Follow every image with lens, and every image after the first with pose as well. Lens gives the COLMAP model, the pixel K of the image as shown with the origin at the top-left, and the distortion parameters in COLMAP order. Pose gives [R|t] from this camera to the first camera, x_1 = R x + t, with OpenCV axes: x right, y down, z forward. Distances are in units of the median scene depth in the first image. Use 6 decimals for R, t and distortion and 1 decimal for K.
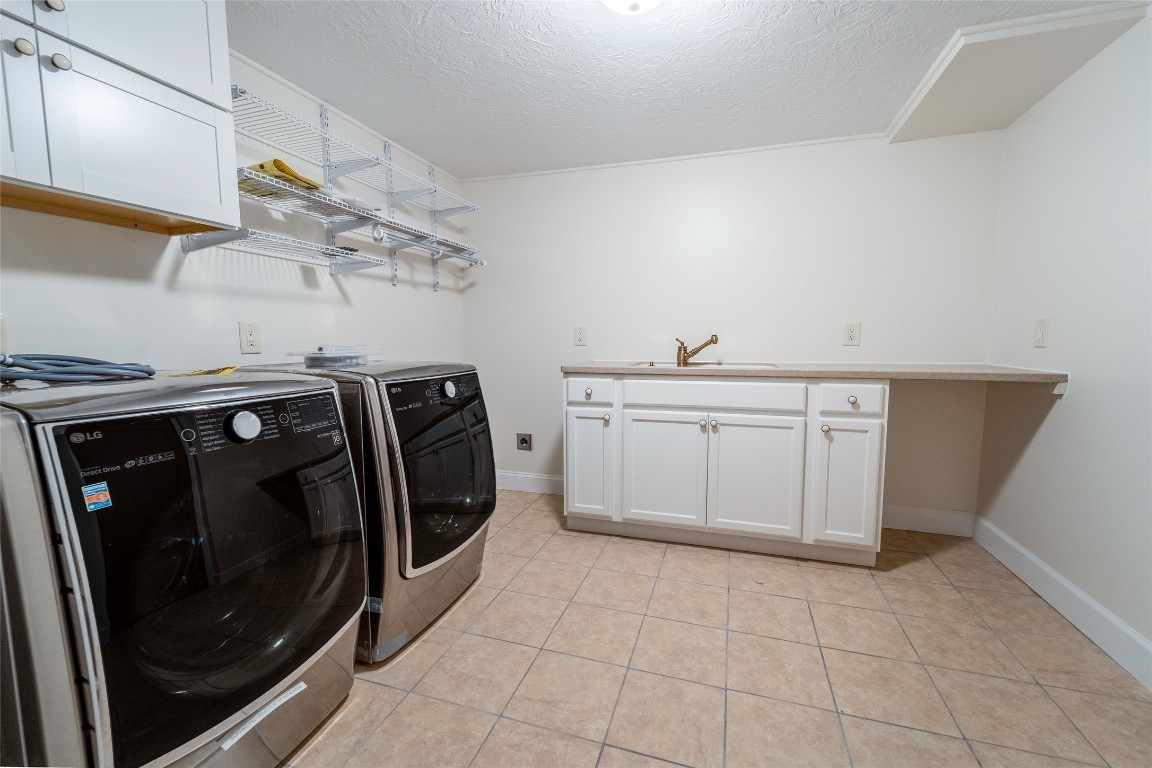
lens RADIAL K [[478.6, 0, 575.0], [0, 478.6, 379.2], [0, 0, 1]] dist [-0.000525, -0.000282]
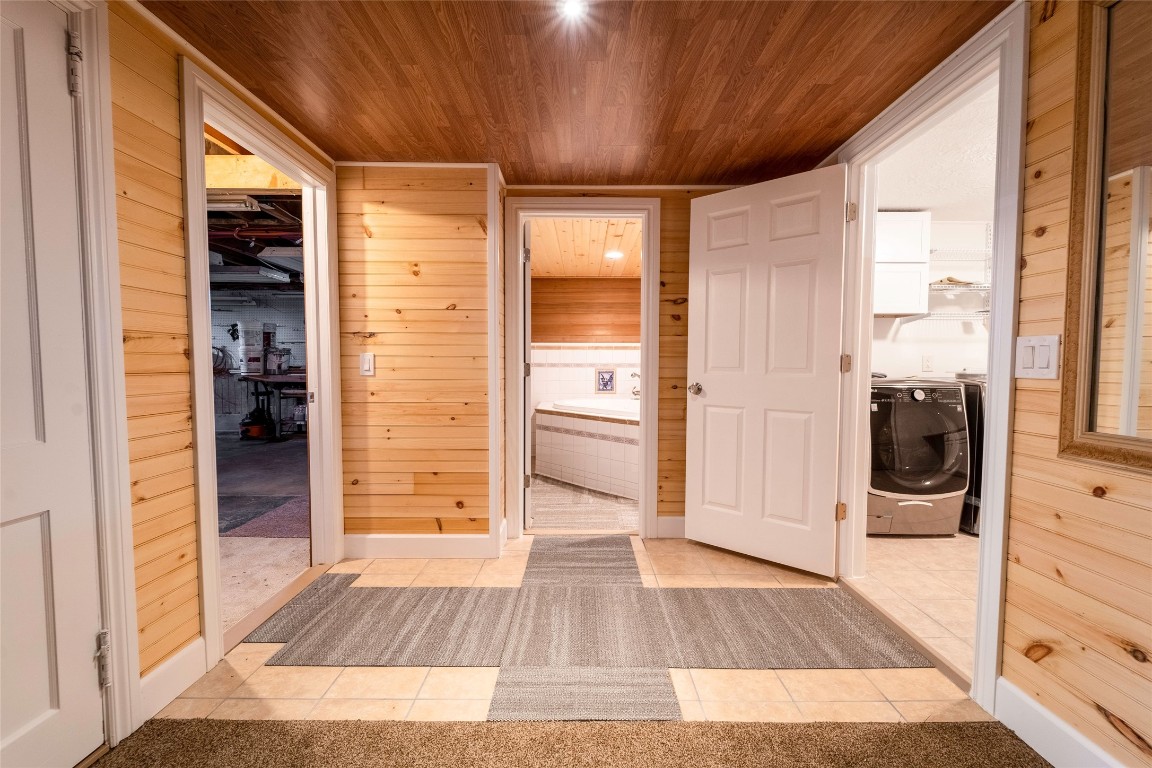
lens RADIAL K [[478.6, 0, 575.0], [0, 478.6, 379.2], [0, 0, 1]] dist [-0.000525, -0.000282]
pose [[0.317989, 0.047483, -0.946905, 0.875695], [-0.094775, 0.995334, 0.018085, 0.097570], [0.943346, 0.083992, 0.321005, -1.198204]]
